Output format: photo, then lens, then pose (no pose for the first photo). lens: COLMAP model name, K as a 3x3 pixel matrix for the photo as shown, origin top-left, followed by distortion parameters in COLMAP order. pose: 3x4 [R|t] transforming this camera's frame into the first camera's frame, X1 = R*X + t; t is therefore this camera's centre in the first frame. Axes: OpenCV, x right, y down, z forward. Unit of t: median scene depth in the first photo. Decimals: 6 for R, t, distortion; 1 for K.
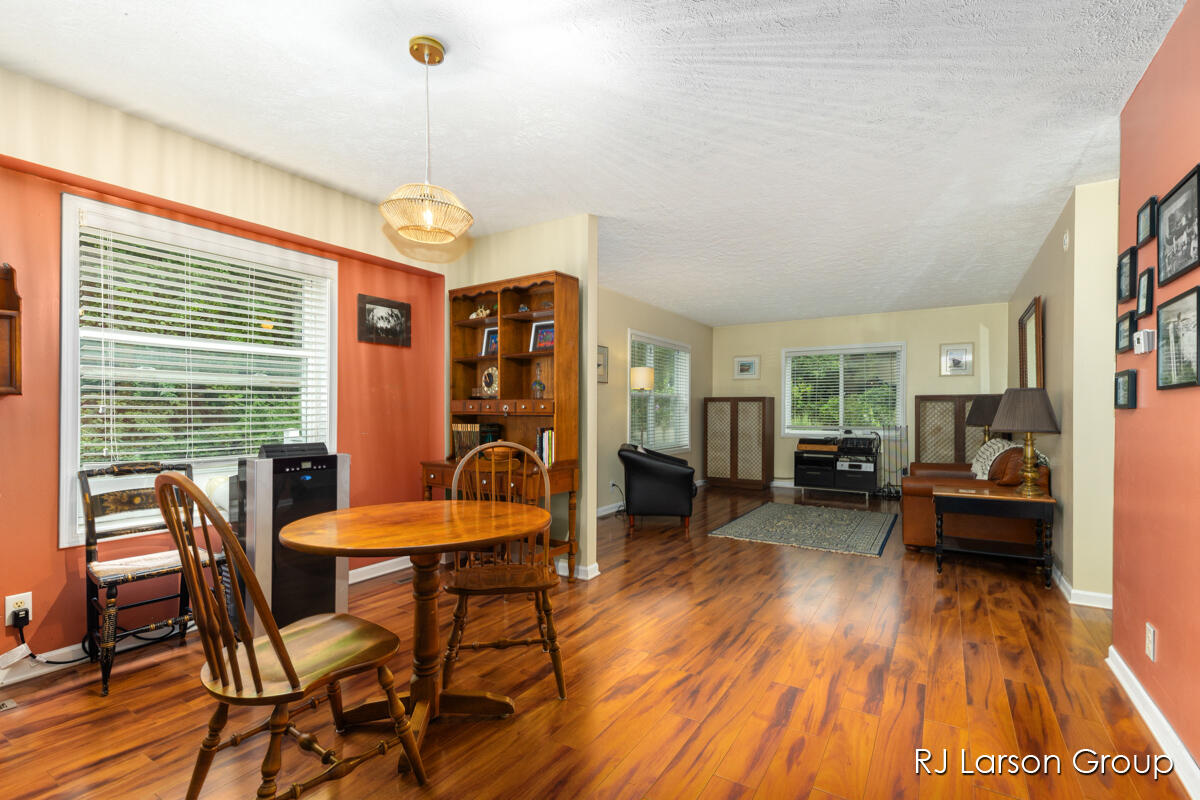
lens RADIAL K [[546.5, 0, 594.7], [0, 546.5, 415.4], [0, 0, 1]] dist [-0.003372, -0.000259]
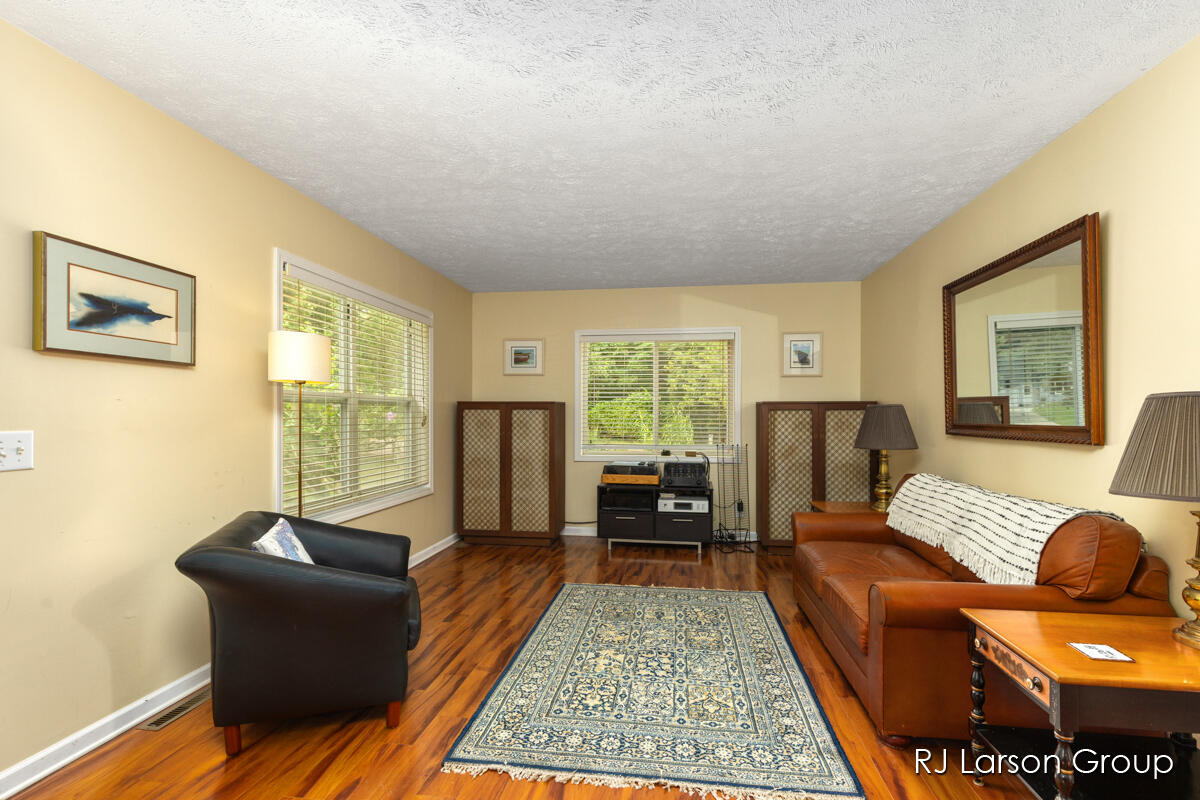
lens RADIAL K [[546.5, 0, 616.1], [0, 546.5, 419.8], [0, 0, 1]] dist [-0.003372, -0.000259]
pose [[0.899938, -0.007141, 0.435960, 0.100329], [0.005756, 0.999973, 0.004496, -0.015410], [-0.435981, -0.001537, 0.899955, 0.398661]]
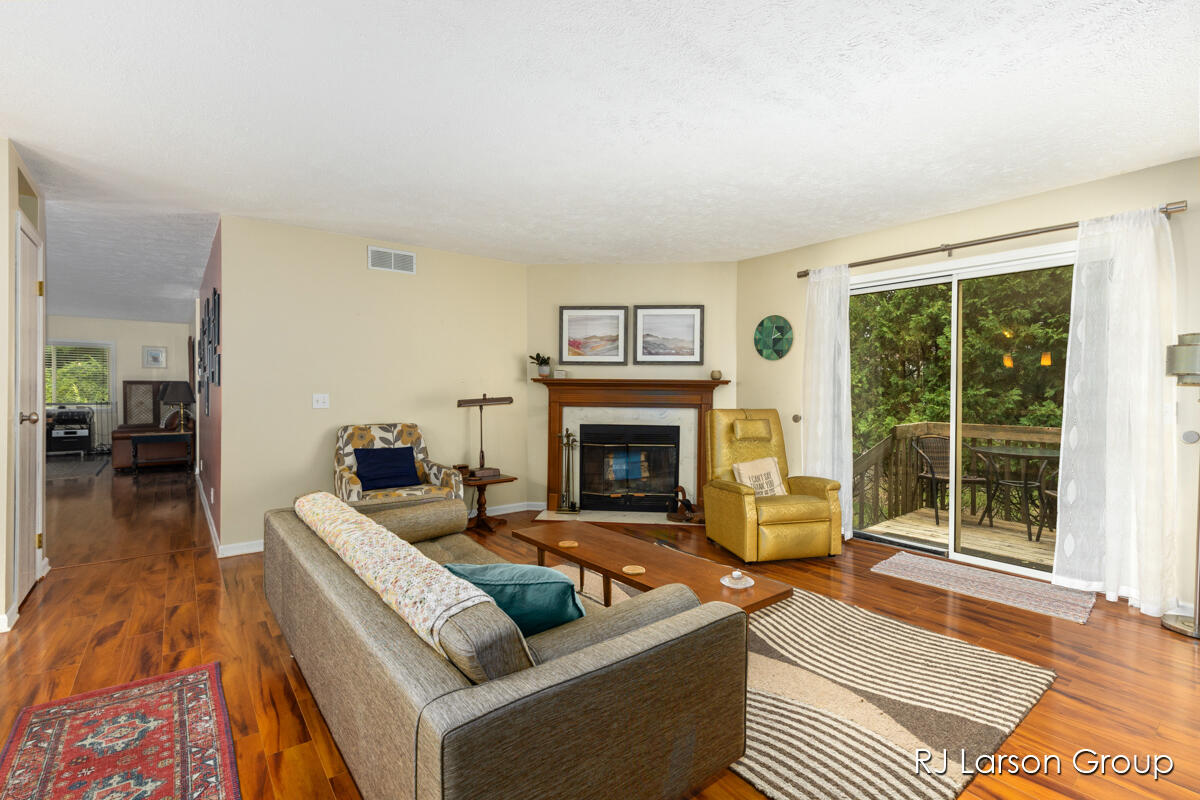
lens RADIAL K [[546.5, 0, 600.9], [0, 546.5, 393.9], [0, 0, 1]] dist [-0.003372, -0.000259]
pose [[0.322924, 0.002128, 0.946422, -0.310991], [-0.006361, 0.999980, -0.000079, -0.005548], [-0.946404, -0.005995, 0.322931, -0.555272]]
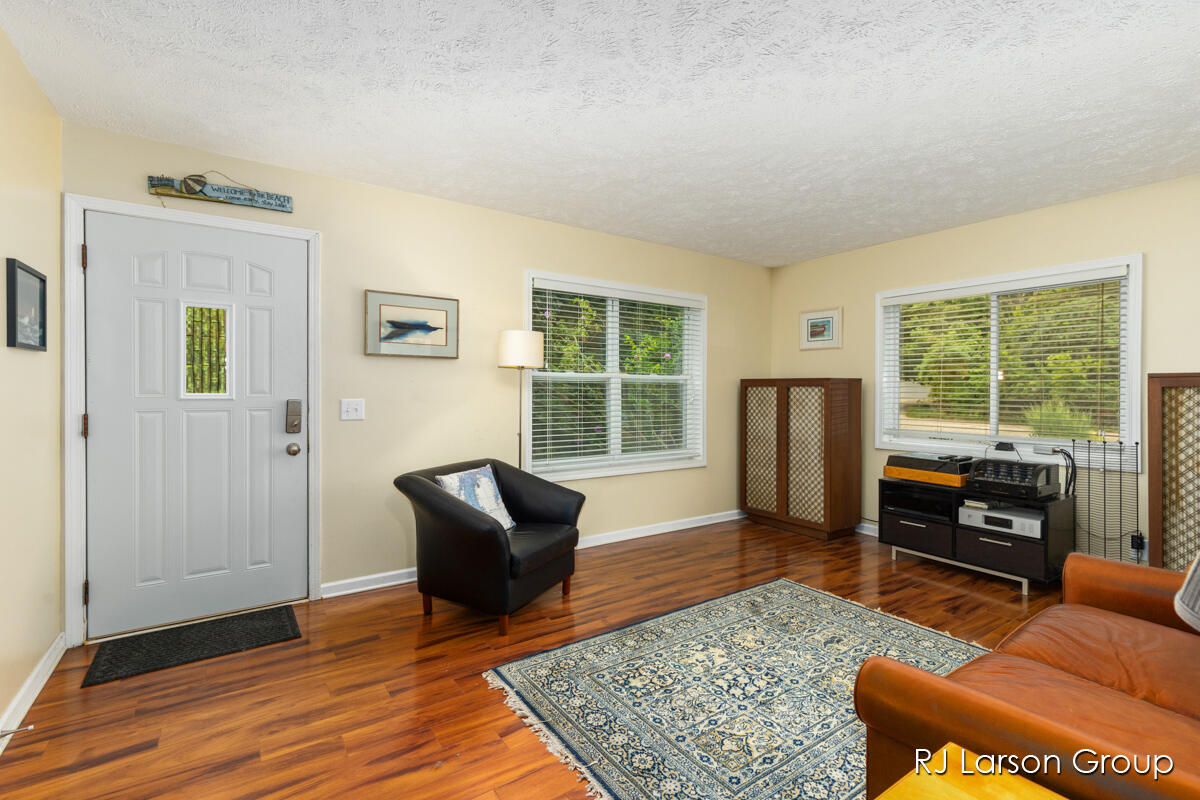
lens RADIAL K [[546.5, 0, 602.5], [0, 546.5, 394.5], [0, 0, 1]] dist [-0.003372, -0.000259]
pose [[0.924172, 0.003665, -0.381958, 0.314620], [-0.005054, 0.999984, -0.002634, -0.014337], [0.381943, 0.004365, 0.924176, 0.393285]]
